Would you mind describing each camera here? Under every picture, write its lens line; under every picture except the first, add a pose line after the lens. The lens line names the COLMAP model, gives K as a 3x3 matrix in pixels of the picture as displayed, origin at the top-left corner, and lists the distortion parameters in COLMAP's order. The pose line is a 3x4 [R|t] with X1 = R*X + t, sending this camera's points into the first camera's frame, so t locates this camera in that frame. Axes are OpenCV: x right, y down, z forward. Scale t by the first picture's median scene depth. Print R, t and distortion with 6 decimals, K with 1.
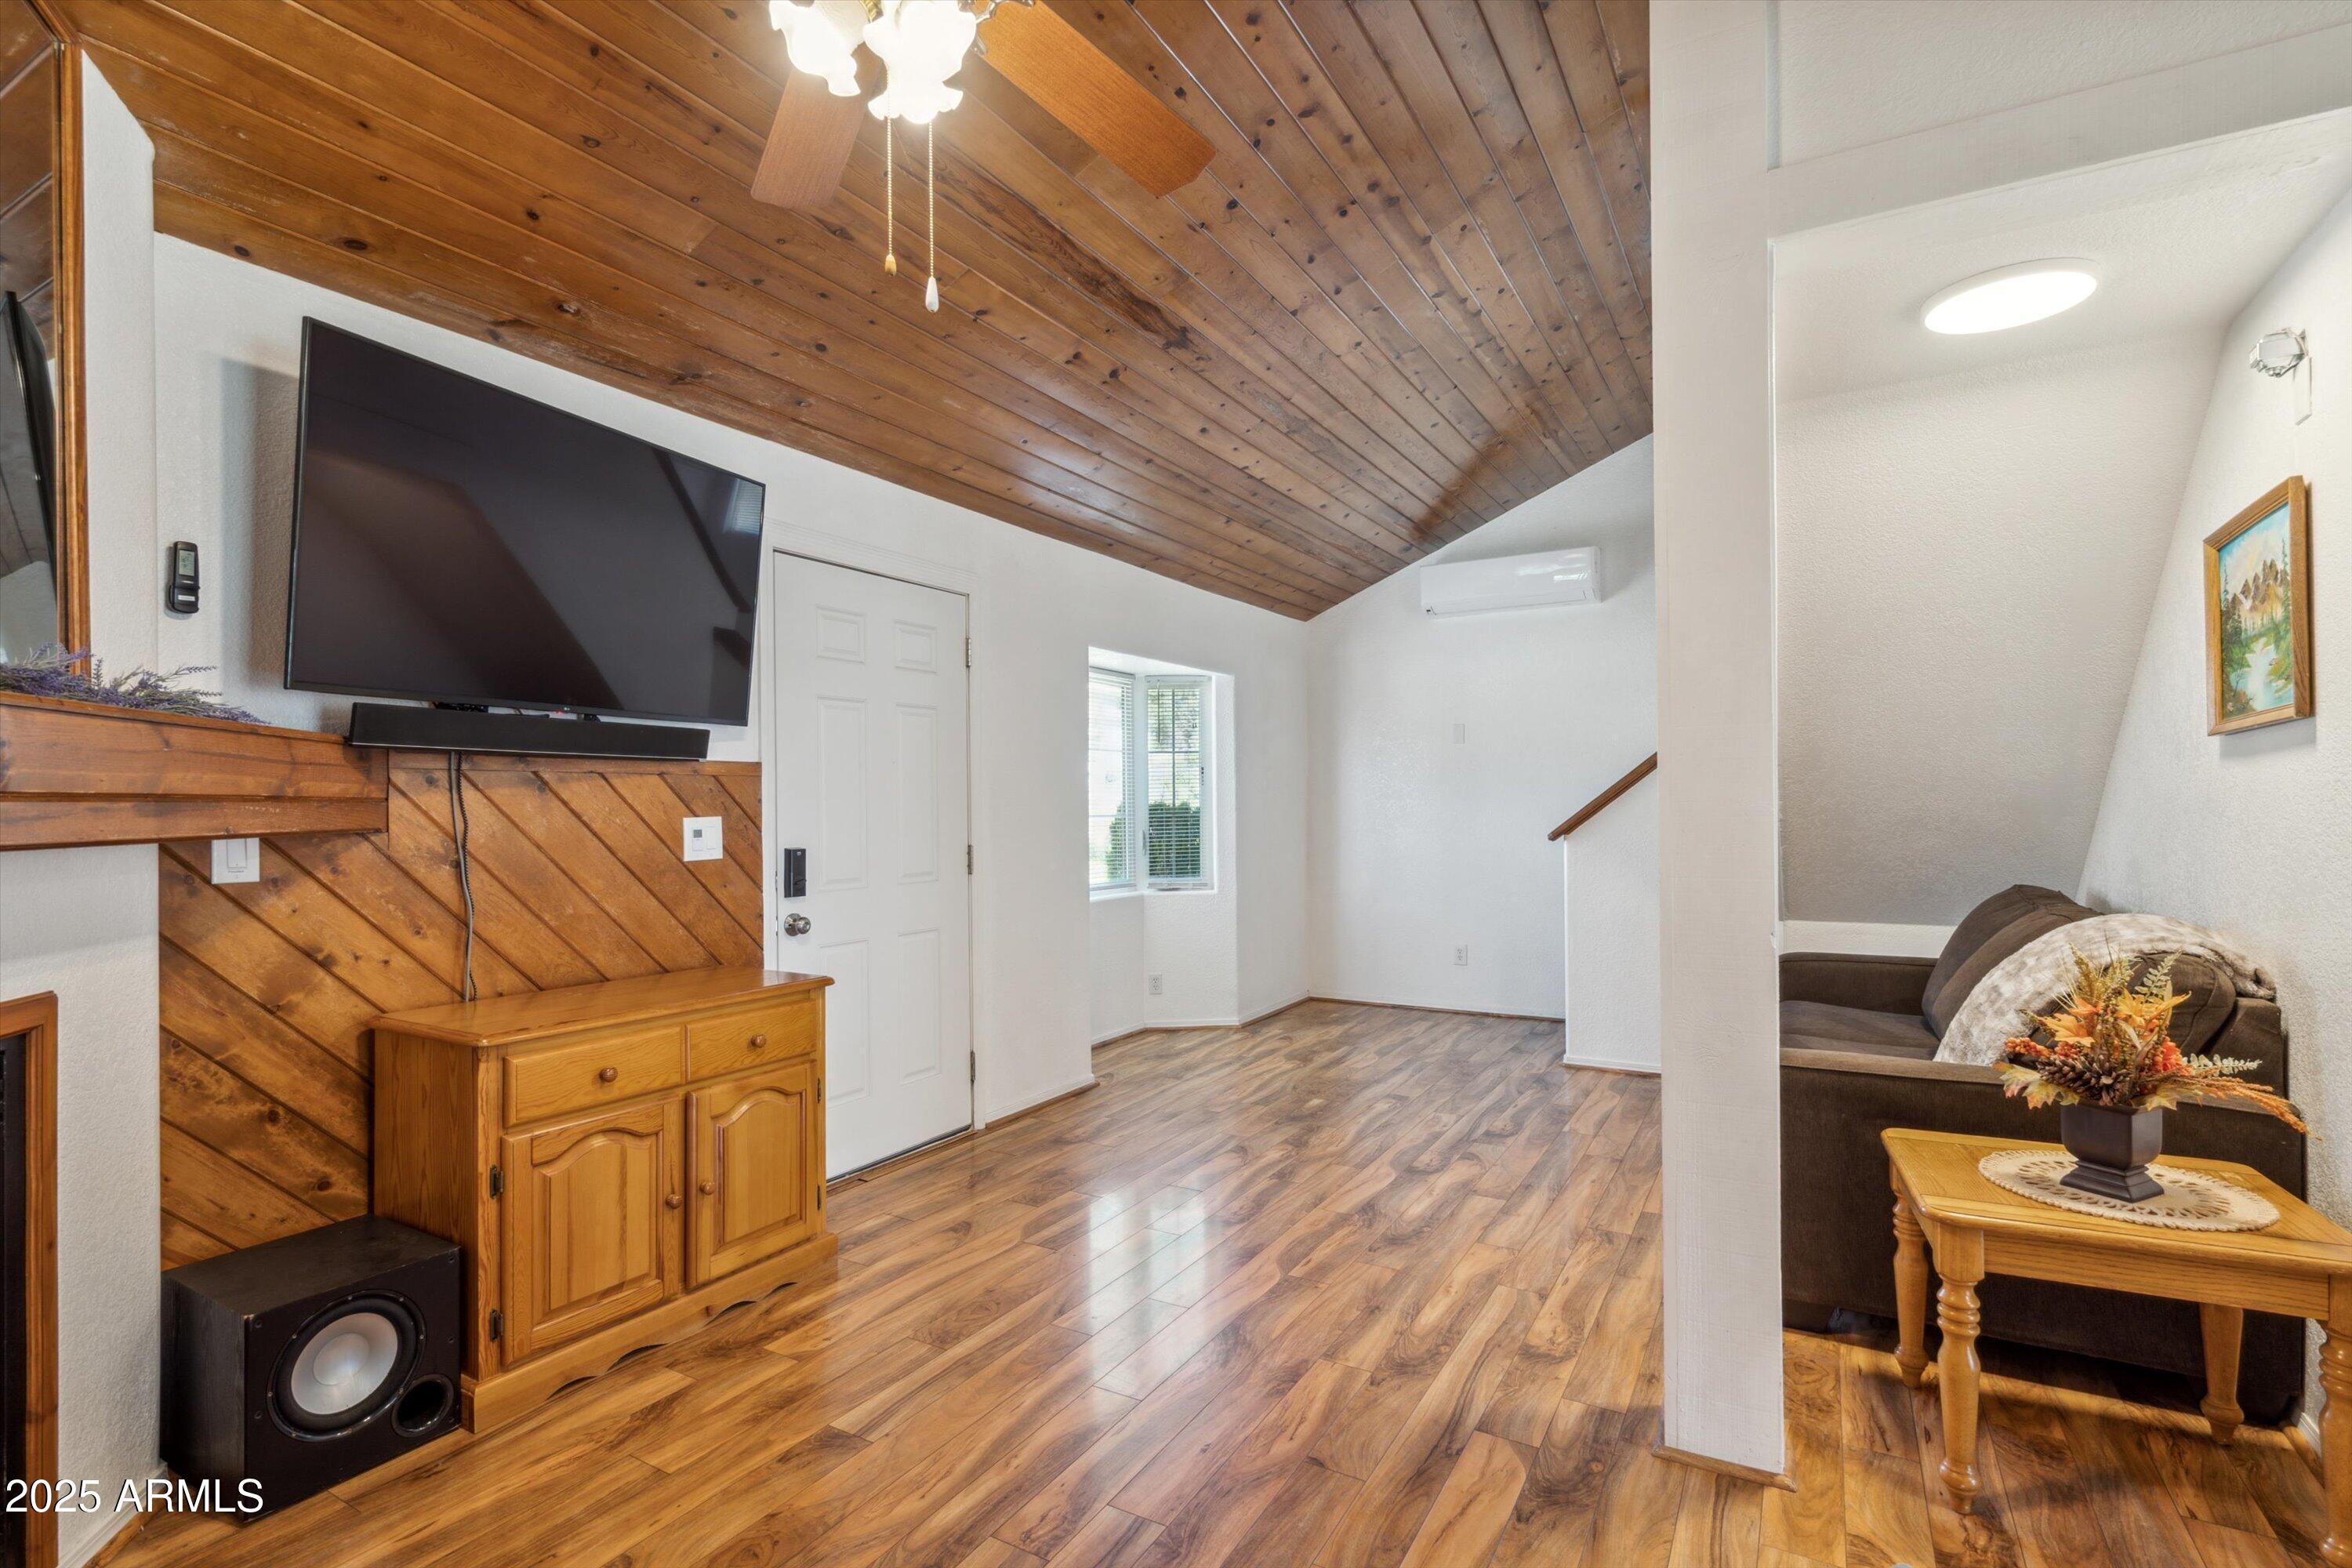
lens RADIAL K [[1102.6, 0, 1177.9], [0, 1102.6, 795.2], [0, 0, 1]] dist [-0.010260, 0.000709]
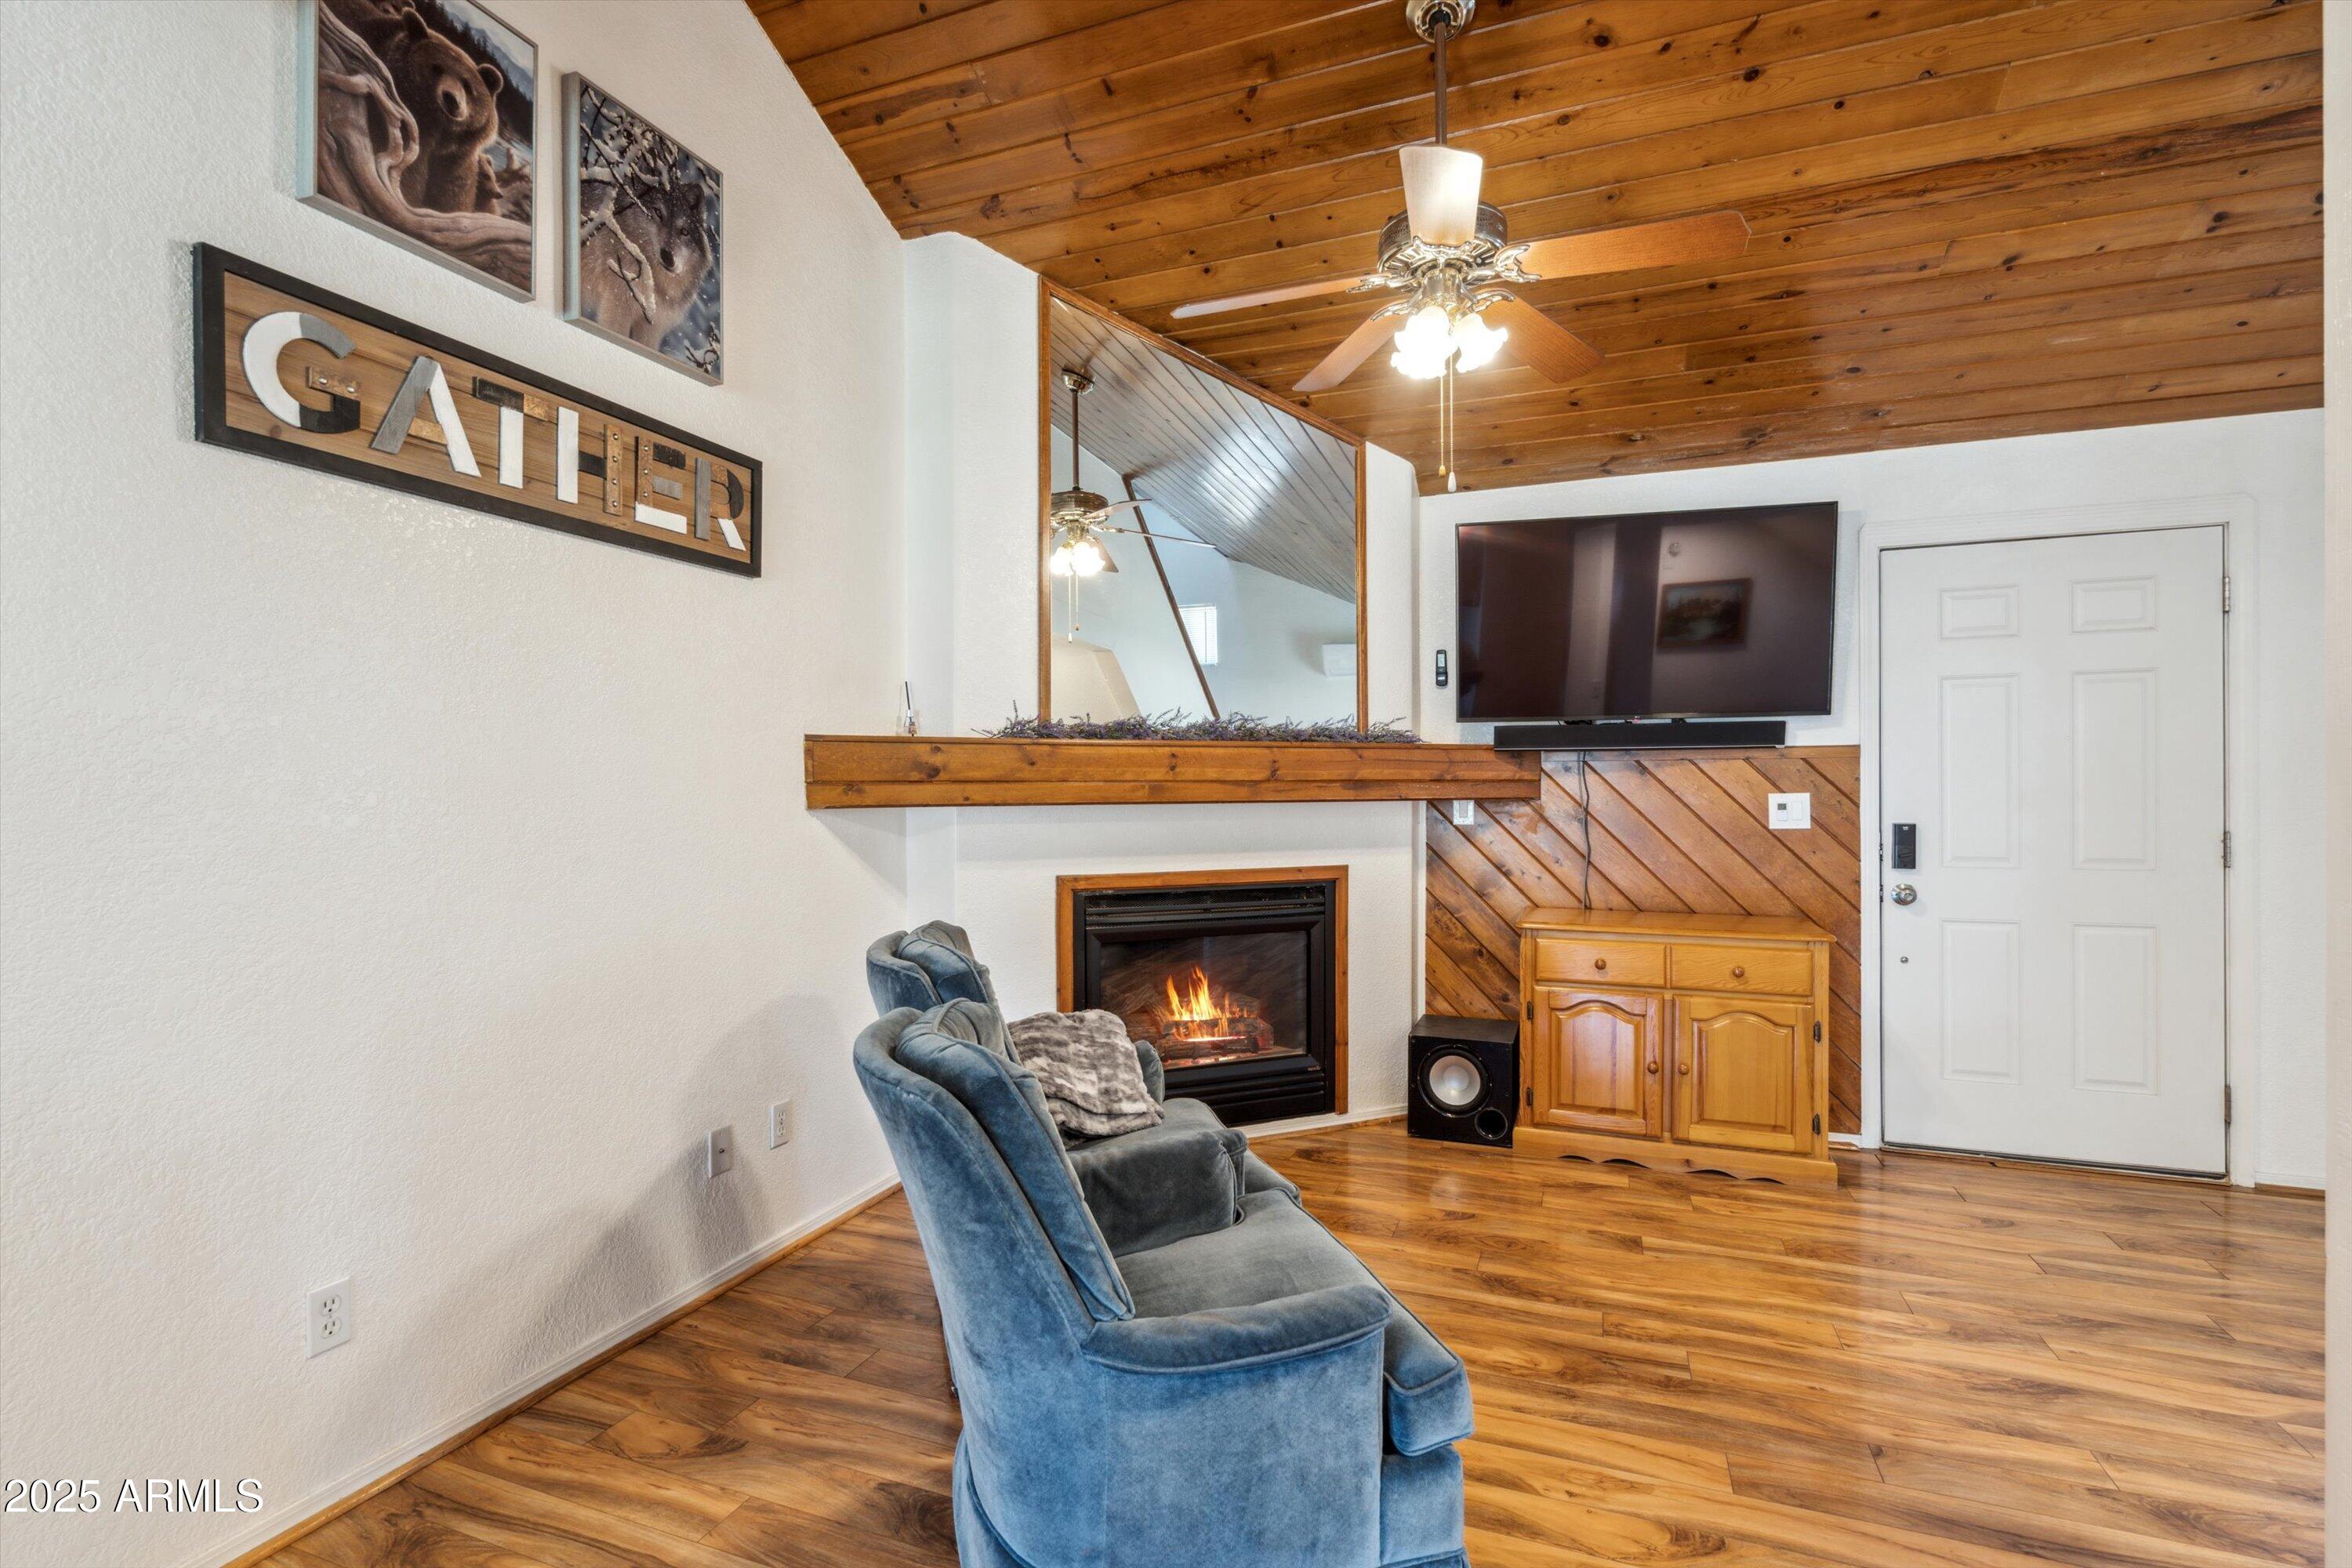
lens RADIAL K [[1076.0, 0, 1170.7], [0, 1076.0, 782.3], [0, 0, 1]] dist [-0.015900, -0.000468]
pose [[0.152713, -0.000261, -0.988271, 0.767674], [0.011338, 0.999935, 0.001488, -0.001844], [0.988206, -0.011432, 0.152706, 0.185960]]
